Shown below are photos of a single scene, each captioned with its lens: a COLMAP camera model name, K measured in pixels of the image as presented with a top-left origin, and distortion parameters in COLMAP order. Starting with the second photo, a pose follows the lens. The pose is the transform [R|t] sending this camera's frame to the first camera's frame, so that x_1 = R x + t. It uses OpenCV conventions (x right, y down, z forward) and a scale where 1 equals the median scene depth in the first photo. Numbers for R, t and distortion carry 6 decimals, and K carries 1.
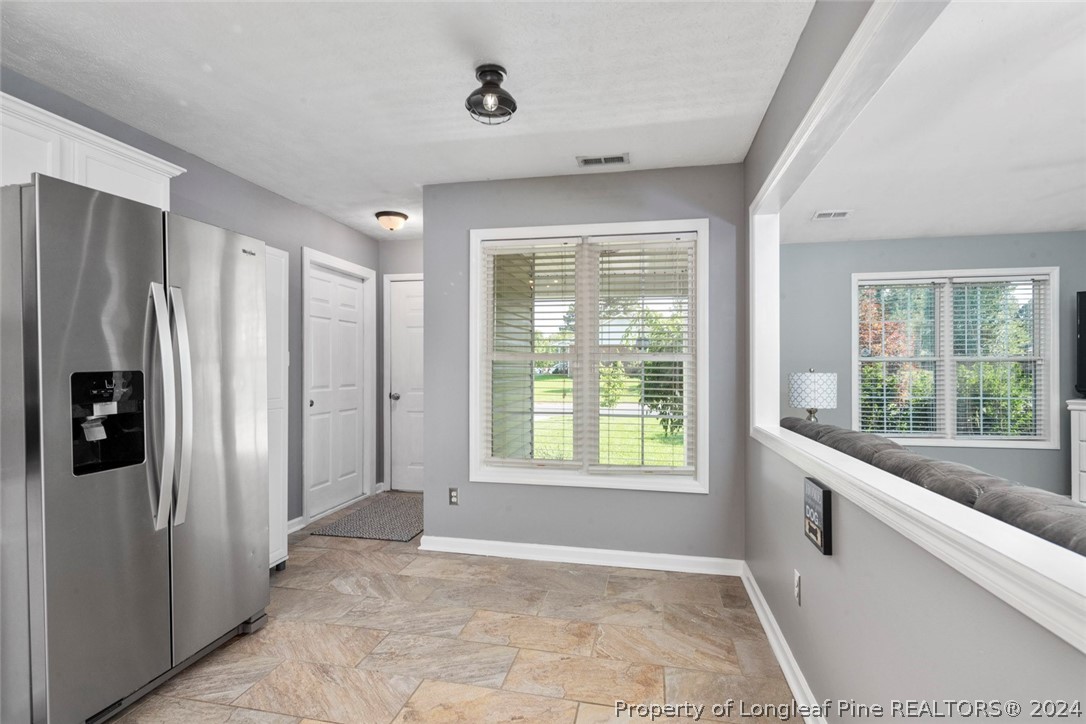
lens RADIAL K [[522.0, 0, 543.0], [0, 522.0, 362.0], [0, 0, 1]] dist [-0.000974, -0.000956]
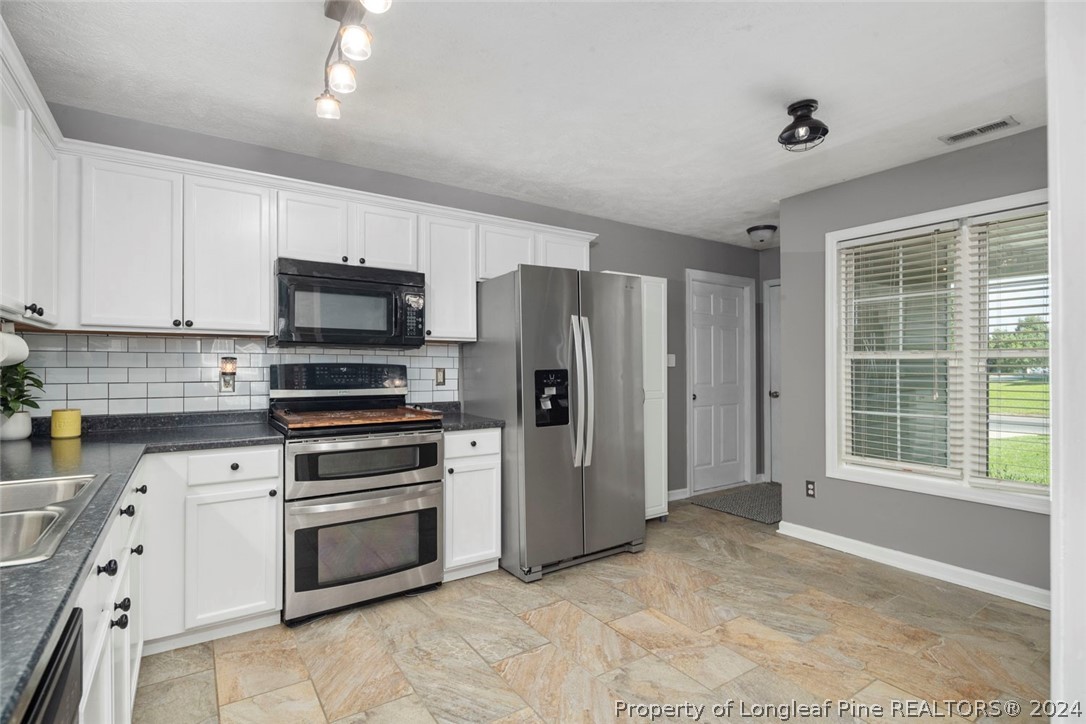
lens RADIAL K [[522.0, 0, 543.0], [0, 522.0, 362.0], [0, 0, 1]] dist [-0.000974, -0.000956]
pose [[0.714787, -0.010507, -0.699263, 0.234828], [0.009519, 0.999941, -0.005295, 0.001278], [0.699277, -0.002872, 0.714845, -0.169262]]
